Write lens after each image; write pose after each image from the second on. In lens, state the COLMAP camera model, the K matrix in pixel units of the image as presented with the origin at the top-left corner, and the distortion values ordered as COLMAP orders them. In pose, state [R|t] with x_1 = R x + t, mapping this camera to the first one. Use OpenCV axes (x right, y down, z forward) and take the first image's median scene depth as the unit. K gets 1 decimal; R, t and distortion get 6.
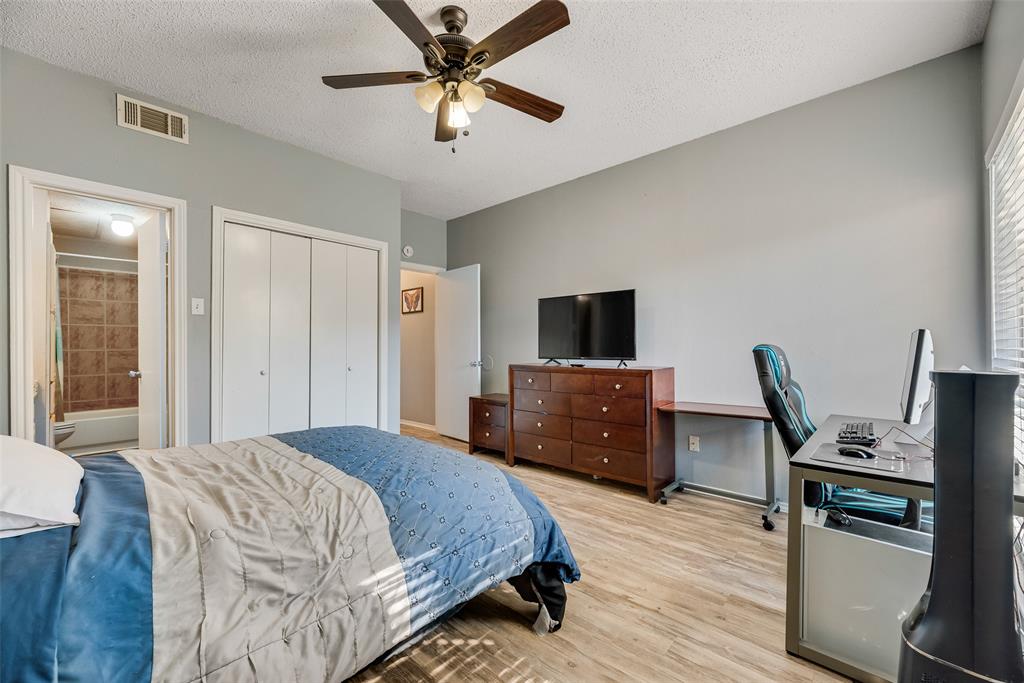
lens RADIAL K [[420.5, 0, 516.0], [0, 420.5, 346.8], [0, 0, 1]] dist [0.002161, 0.000568]
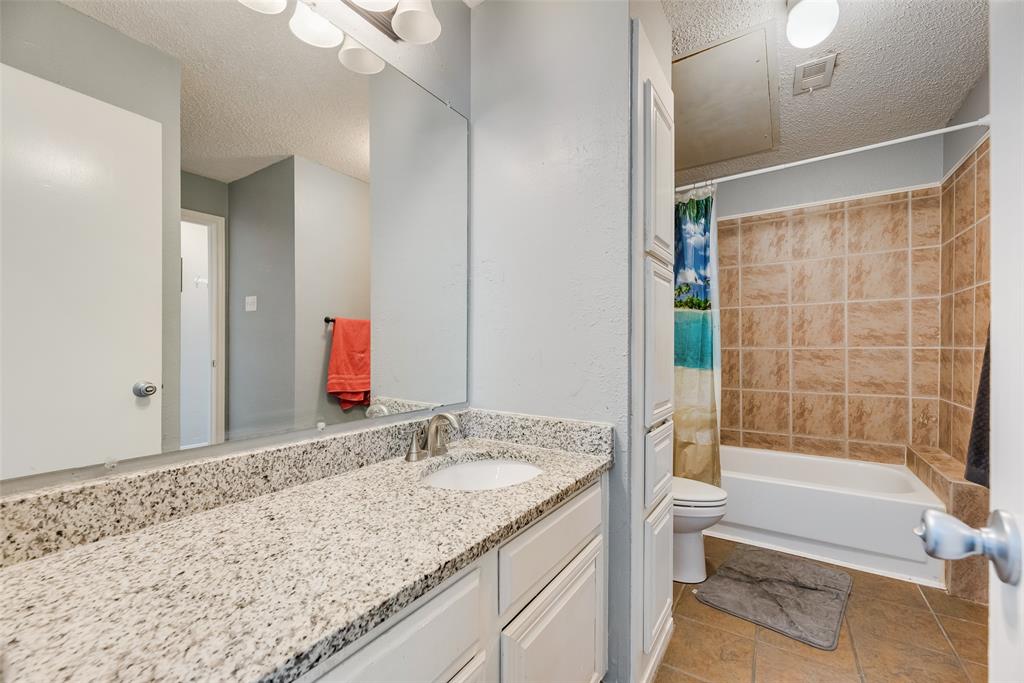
lens RADIAL K [[420.5, 0, 515.4], [0, 420.5, 344.5], [0, 0, 1]] dist [0.002161, 0.000568]
pose [[0.174074, 0.003968, -0.984725, -0.485564], [-0.000911, 0.999992, 0.003868, 0.000567], [0.984732, 0.000223, 0.174076, 0.543814]]
